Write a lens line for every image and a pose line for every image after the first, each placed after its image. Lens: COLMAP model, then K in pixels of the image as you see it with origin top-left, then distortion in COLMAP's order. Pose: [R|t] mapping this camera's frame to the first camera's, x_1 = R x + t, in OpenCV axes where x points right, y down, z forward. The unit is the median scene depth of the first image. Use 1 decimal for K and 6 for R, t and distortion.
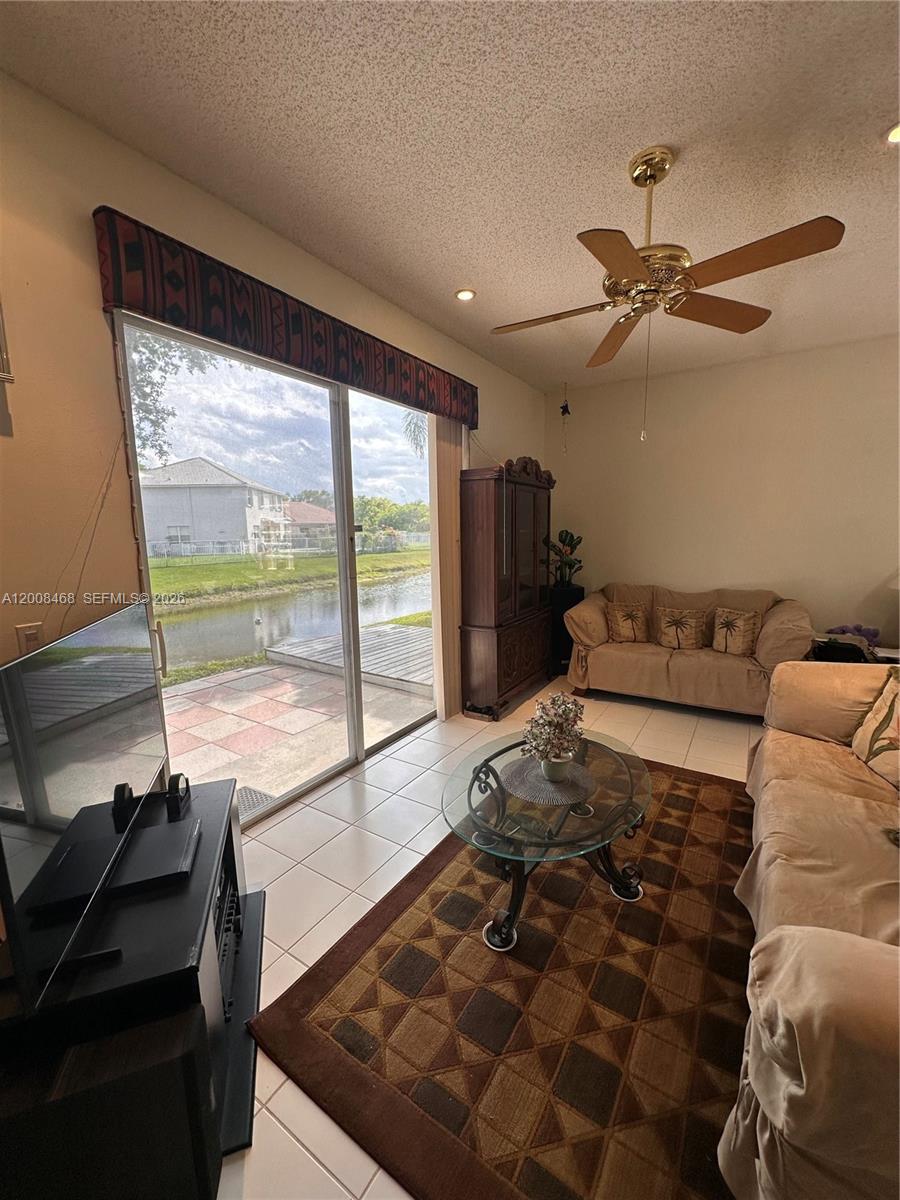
lens RADIAL K [[481.0, 0, 446.1], [0, 481.0, 599.3], [0, 0, 1]] dist [-0.006737, 0.000712]
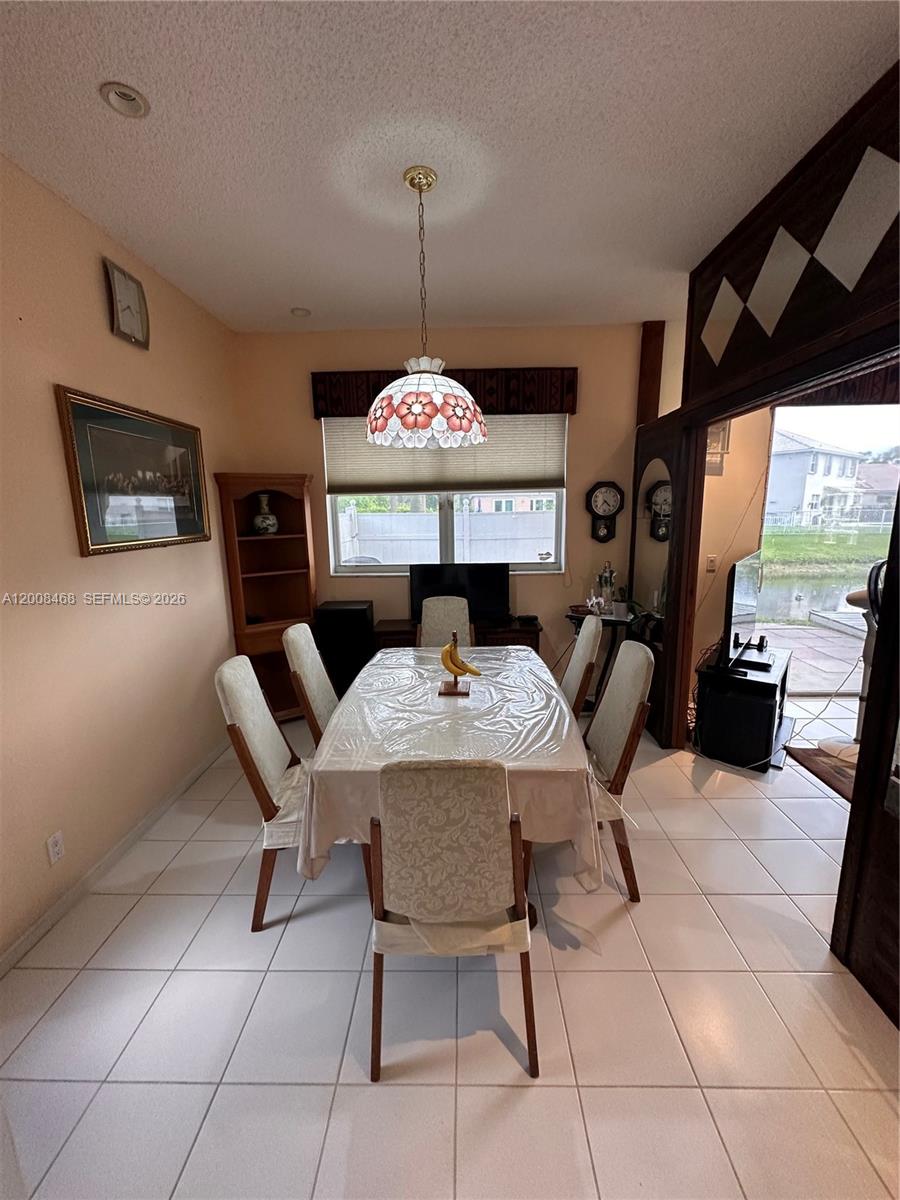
lens RADIAL K [[481.0, 0, 450.3], [0, 481.0, 600.3], [0, 0, 1]] dist [-0.006737, 0.000712]
pose [[0.531768, 0.170656, -0.829518, 0.283778], [-0.116011, 0.984932, 0.128259, 0.074701], [0.838907, 0.028029, 0.543553, -0.873540]]
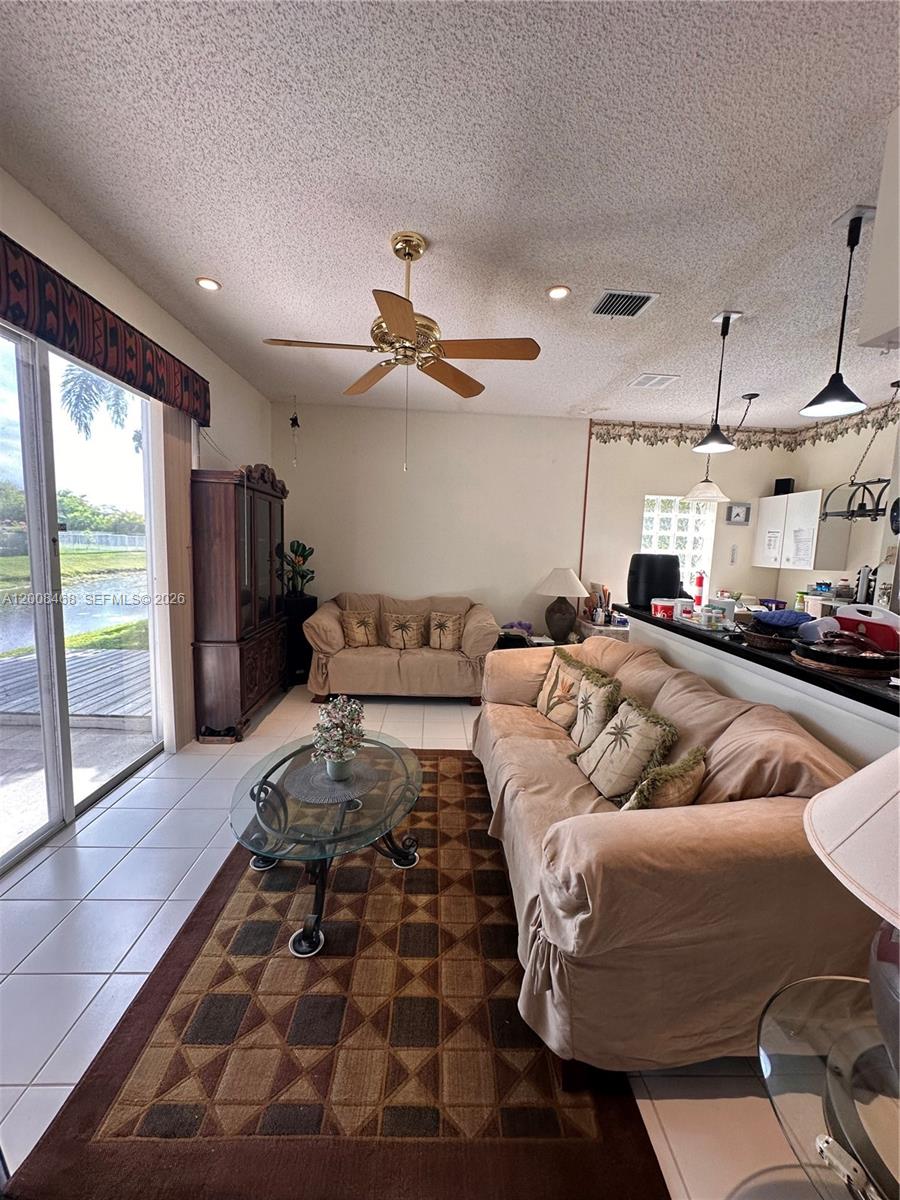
lens RADIAL K [[481.0, 0, 454.9], [0, 481.0, 599.3], [0, 0, 1]] dist [-0.006737, 0.000712]
pose [[0.811365, -0.019753, 0.584206, -0.139204], [0.031420, 0.999458, -0.009845, -0.001778], [-0.583695, 0.026344, 0.811546, -0.014949]]
